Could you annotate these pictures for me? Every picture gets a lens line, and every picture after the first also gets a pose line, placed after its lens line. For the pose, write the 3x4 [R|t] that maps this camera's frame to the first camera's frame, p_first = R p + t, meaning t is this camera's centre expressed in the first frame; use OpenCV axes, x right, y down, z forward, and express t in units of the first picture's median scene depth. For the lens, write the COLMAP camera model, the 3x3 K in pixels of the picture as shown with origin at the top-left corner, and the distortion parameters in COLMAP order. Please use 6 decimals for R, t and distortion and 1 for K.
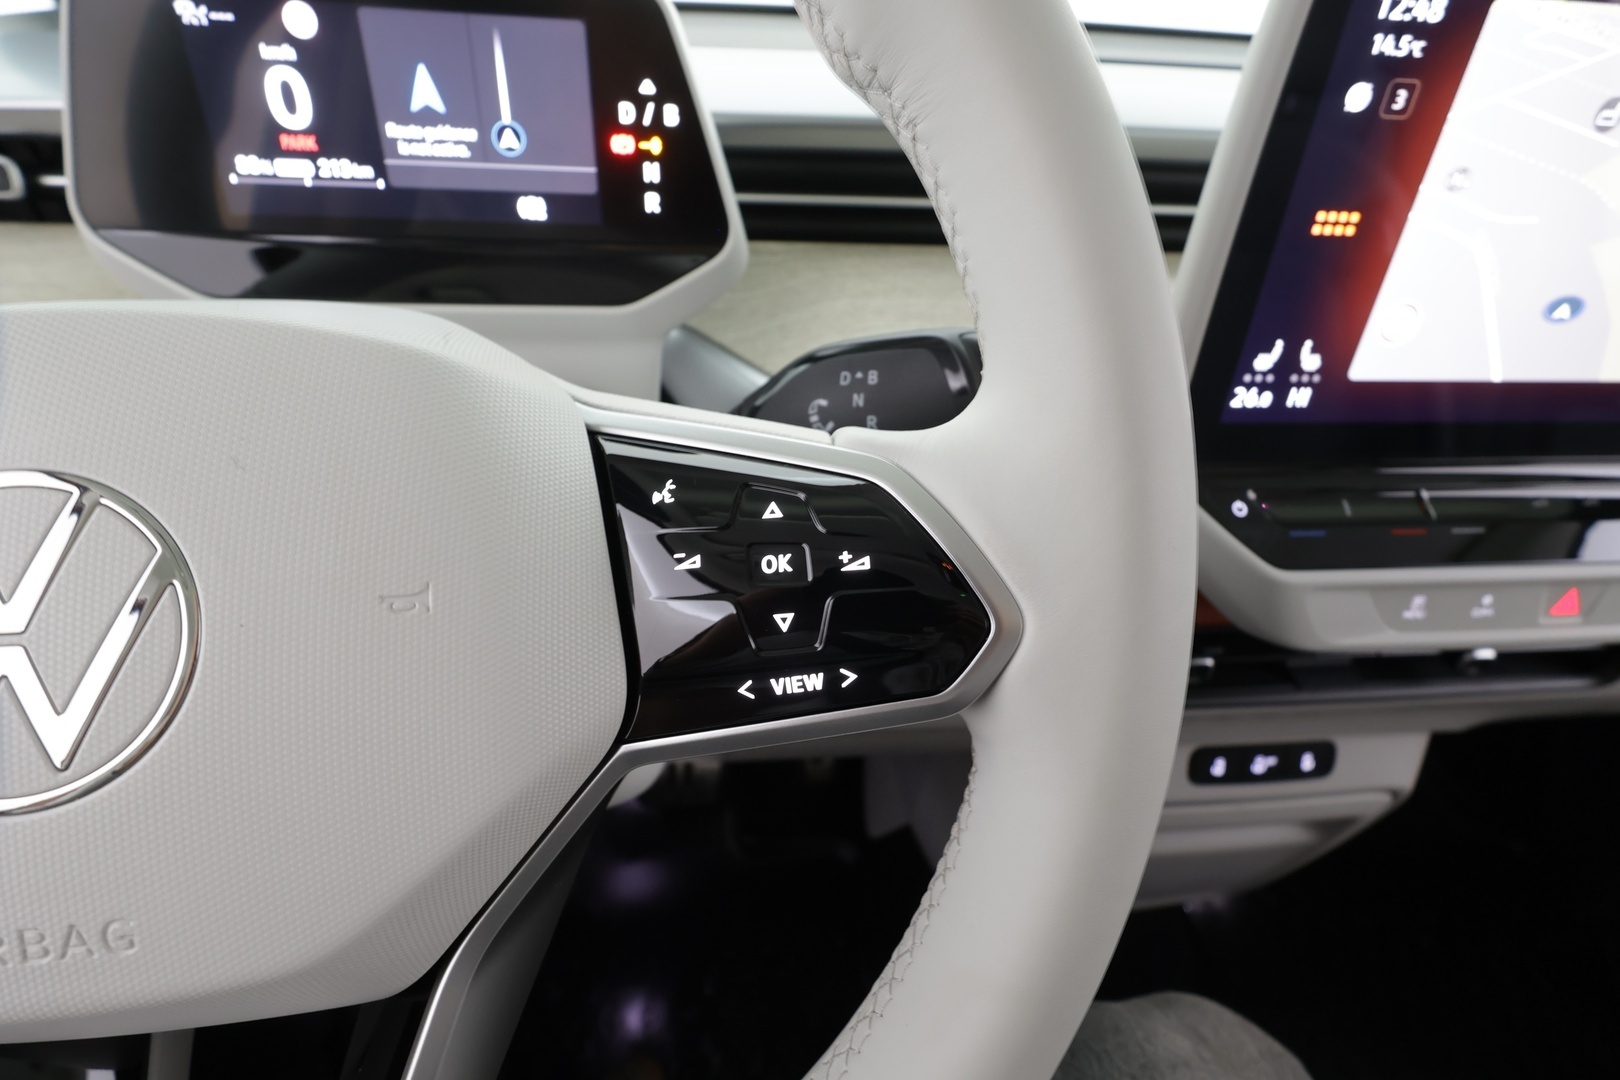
lens RADIAL K [[745.8, 0, 807.3], [0, 745.8, 542.6], [0, 0, 1]] dist [-0.002969, -0.000358]
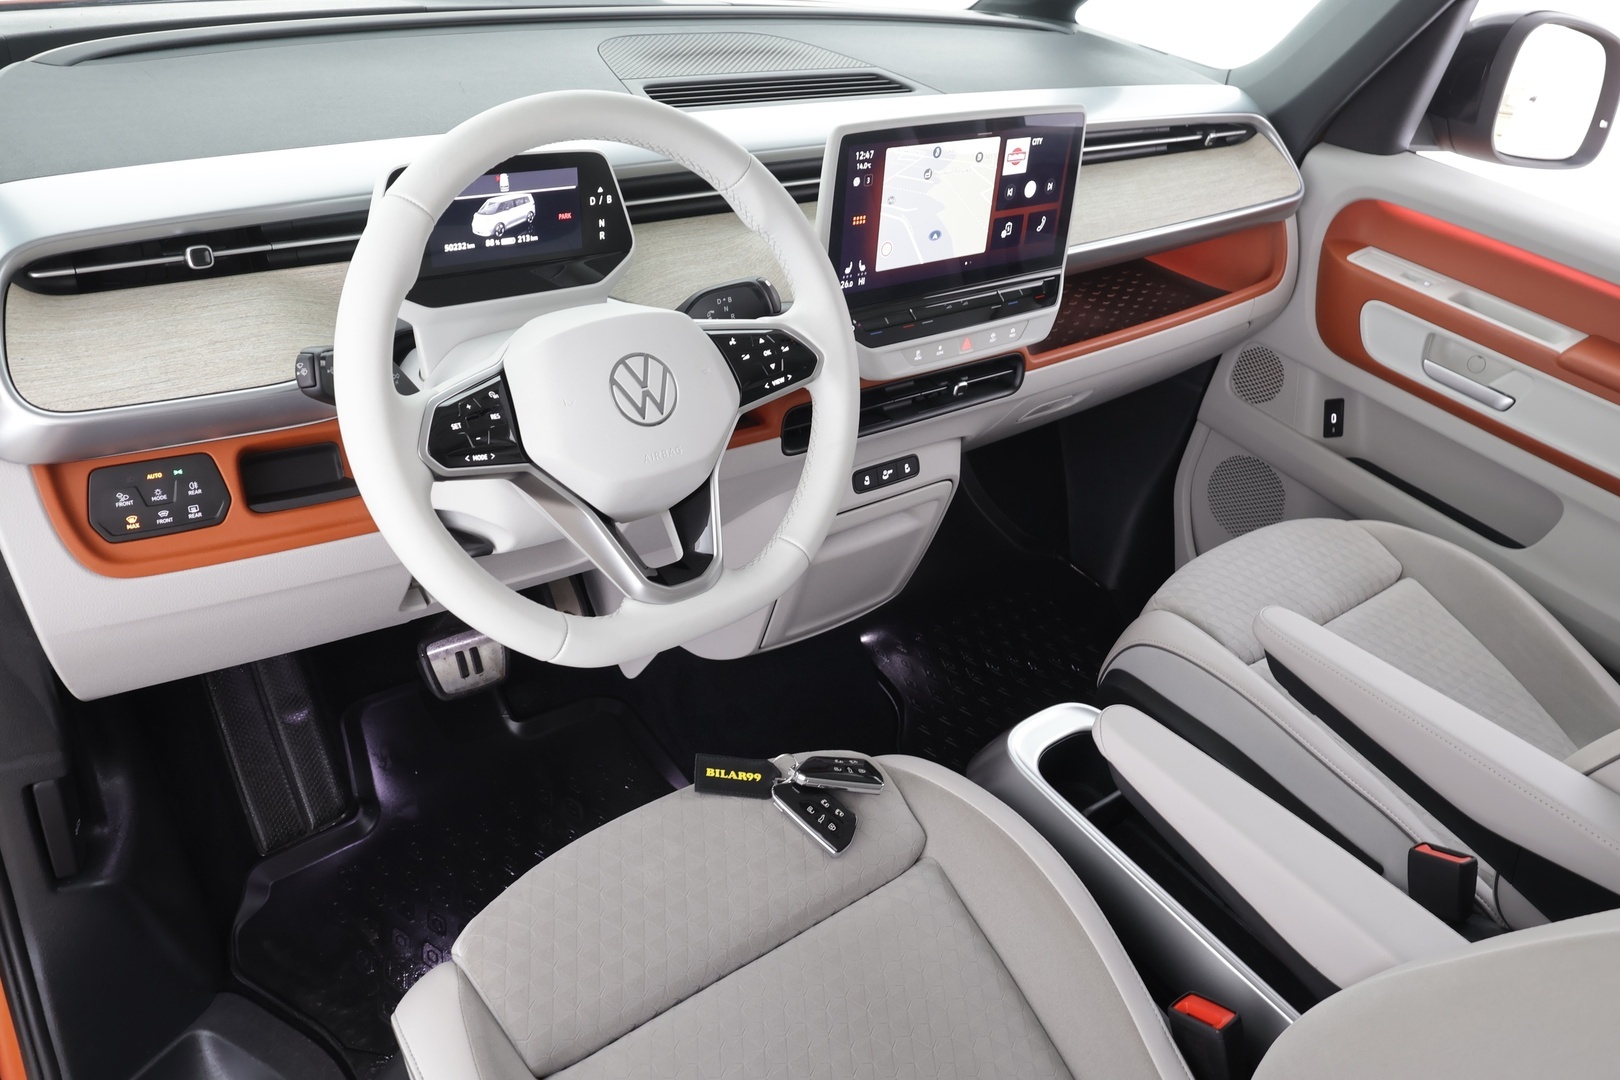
lens RADIAL K [[1212.9, 0, 812.6], [0, 1212.9, 538.2], [0, 0, 1]] dist [0.002668, -0.004820]
pose [[0.841628, -0.245318, 0.481125, -1.761234], [0.229776, 0.968879, 0.092072, 0.246404], [-0.488739, 0.033060, 0.871803, -2.607864]]
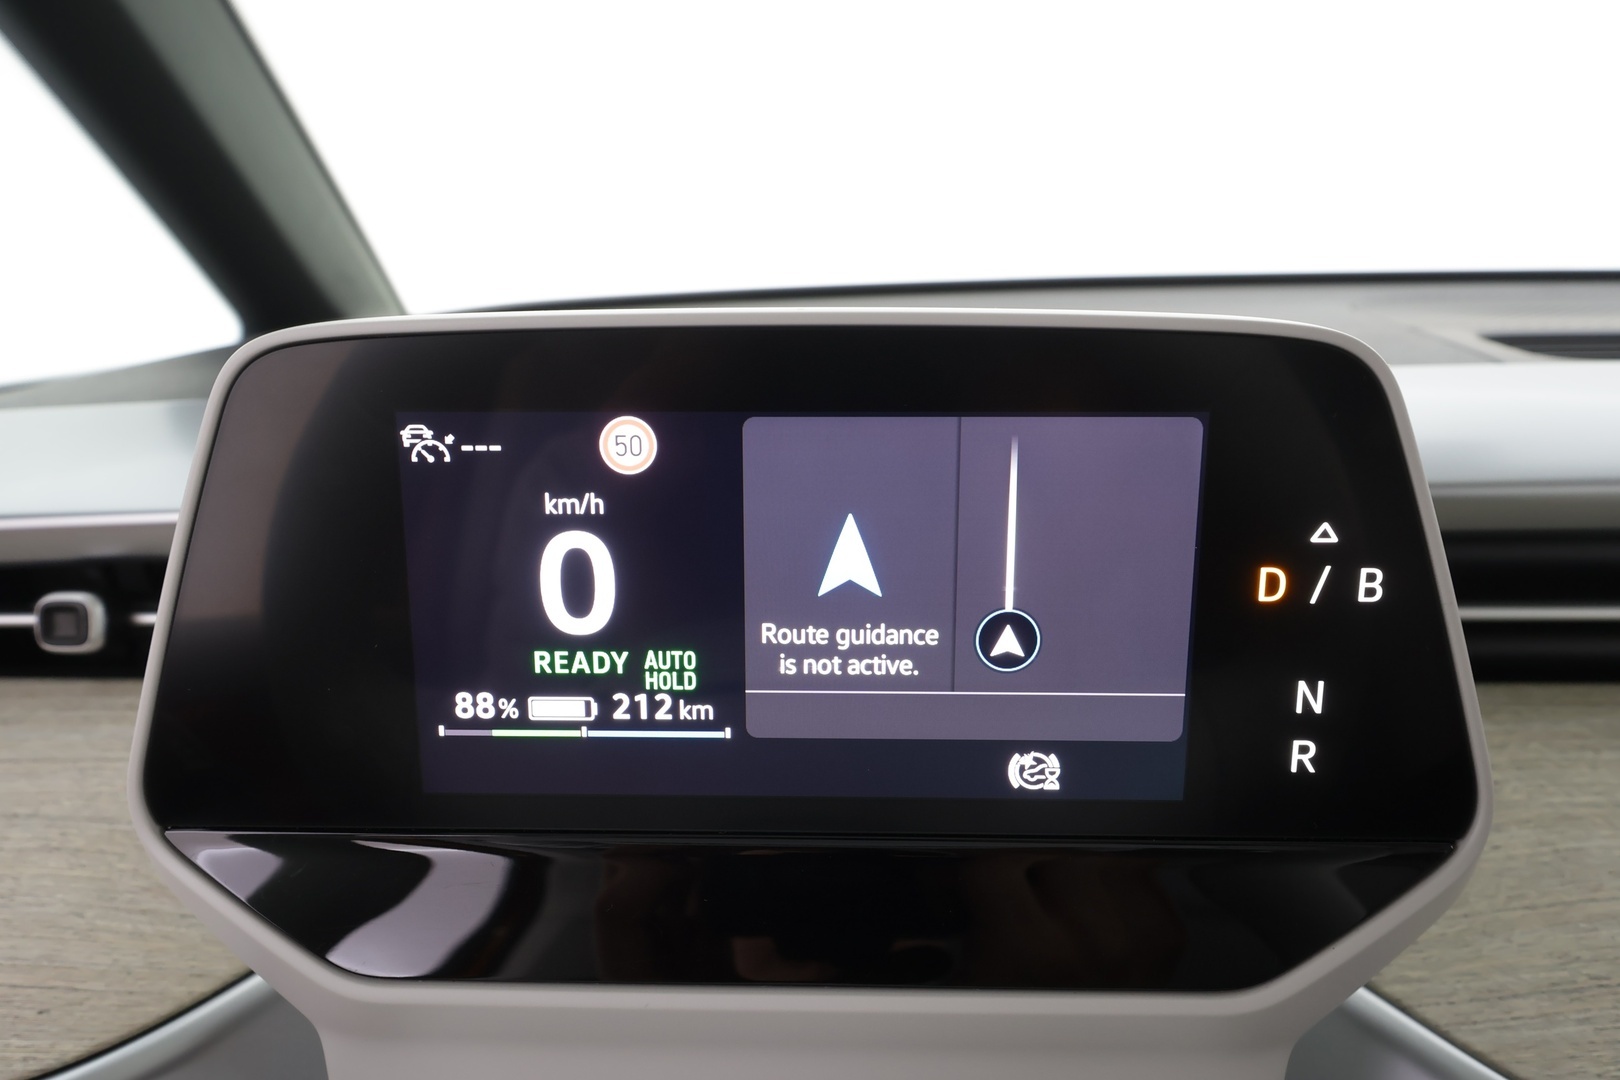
lens RADIAL K [[884.9, 0, 801.4], [0, 884.9, 548.1], [0, 0, 1]] dist [-0.008038, -0.000716]
pose [[0.989359, -0.014459, -0.144773, -0.456170], [-0.028814, 0.955869, -0.292376, -0.442198], [0.142611, 0.293437, 0.945281, 0.456672]]
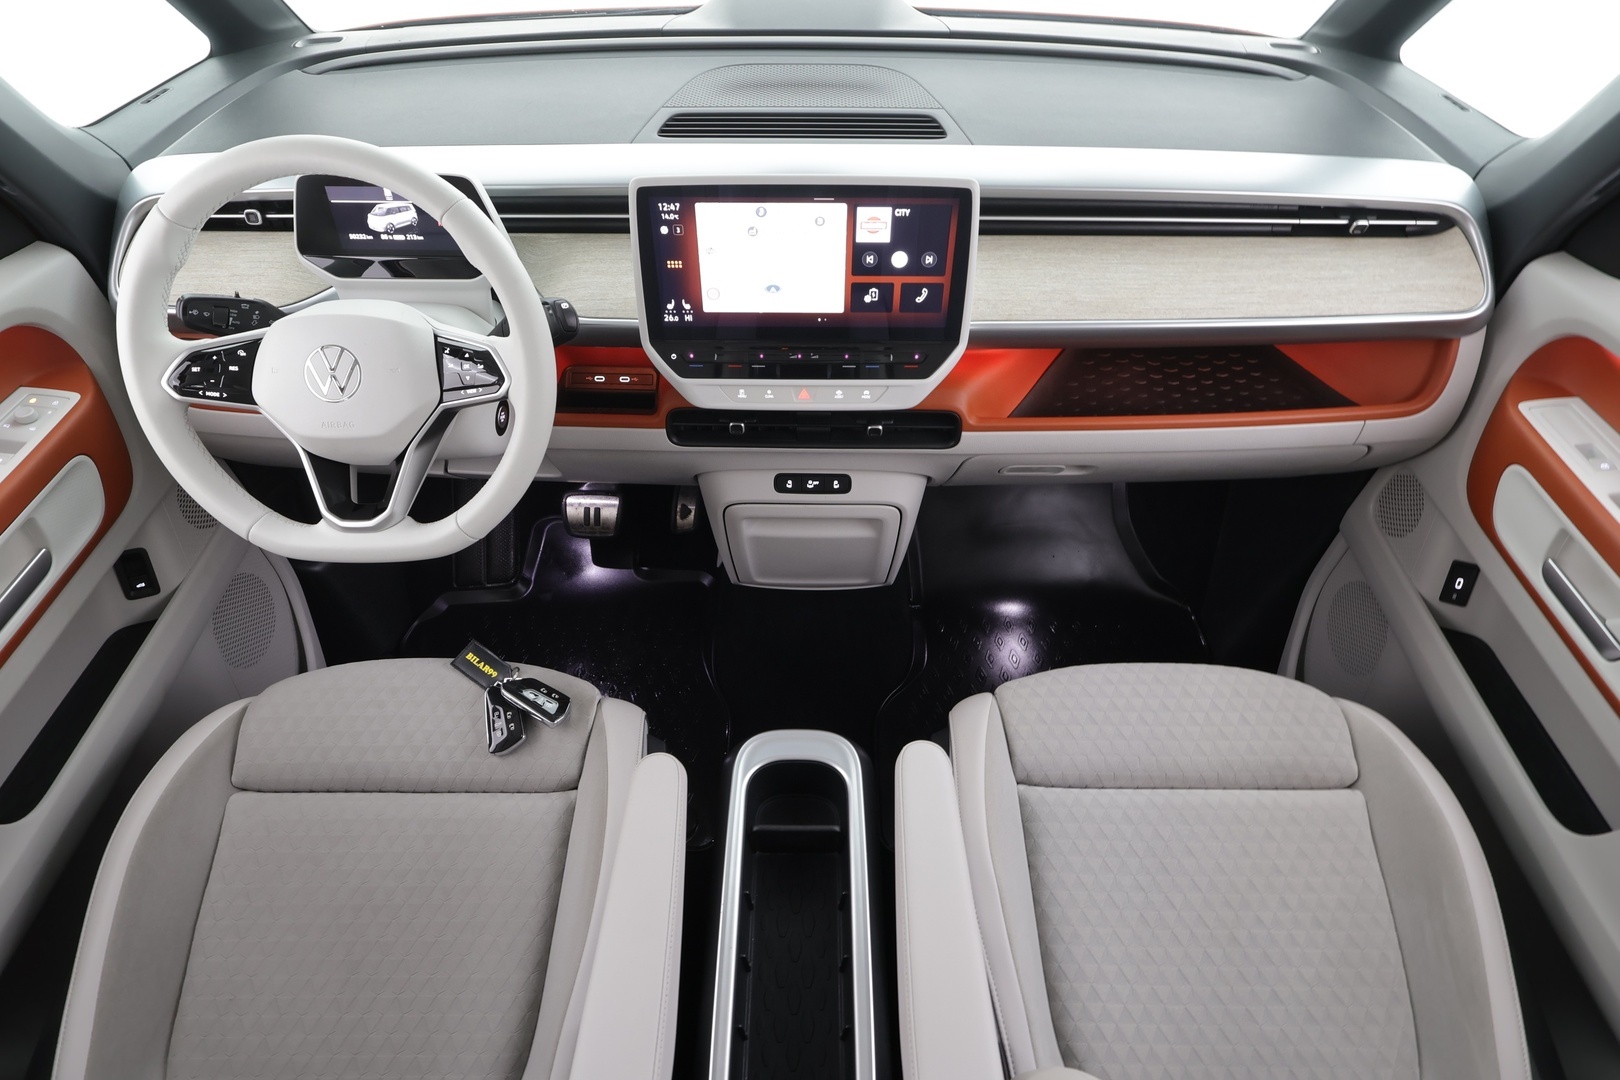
lens RADIAL K [[884.9, 0, 812.7], [0, 884.9, 542.9], [0, 0, 1]] dist [-0.008038, -0.000716]
pose [[0.992707, 0.047271, -0.110897, 1.602831], [-0.026994, 0.983718, 0.177681, 0.043579], [0.117491, -0.173391, 0.977820, -2.531369]]
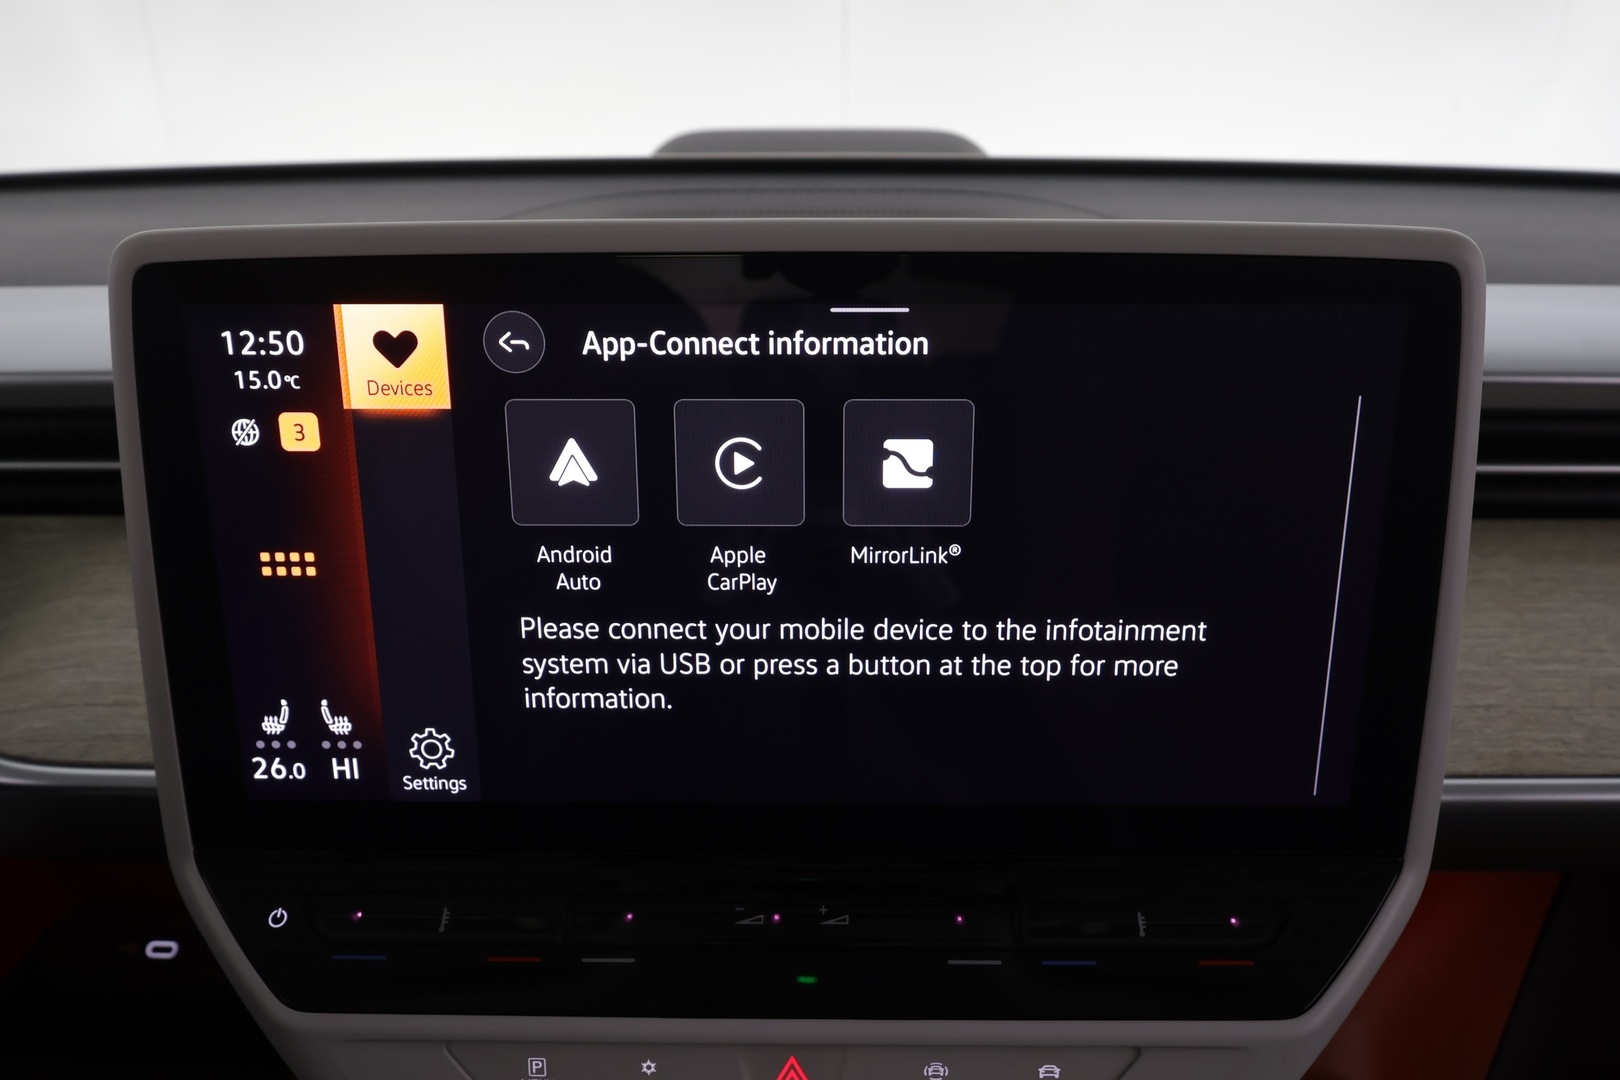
lens RADIAL K [[1399.8, 0, 810.2], [0, 1399.8, 542.1], [0, 0, 1]] dist [-0.036733, -0.005032]
pose [[0.990587, 0.002369, -0.136867, 1.343864], [-0.031225, 0.977400, -0.209081, -0.143224], [0.133279, 0.211386, 0.968273, -0.346105]]
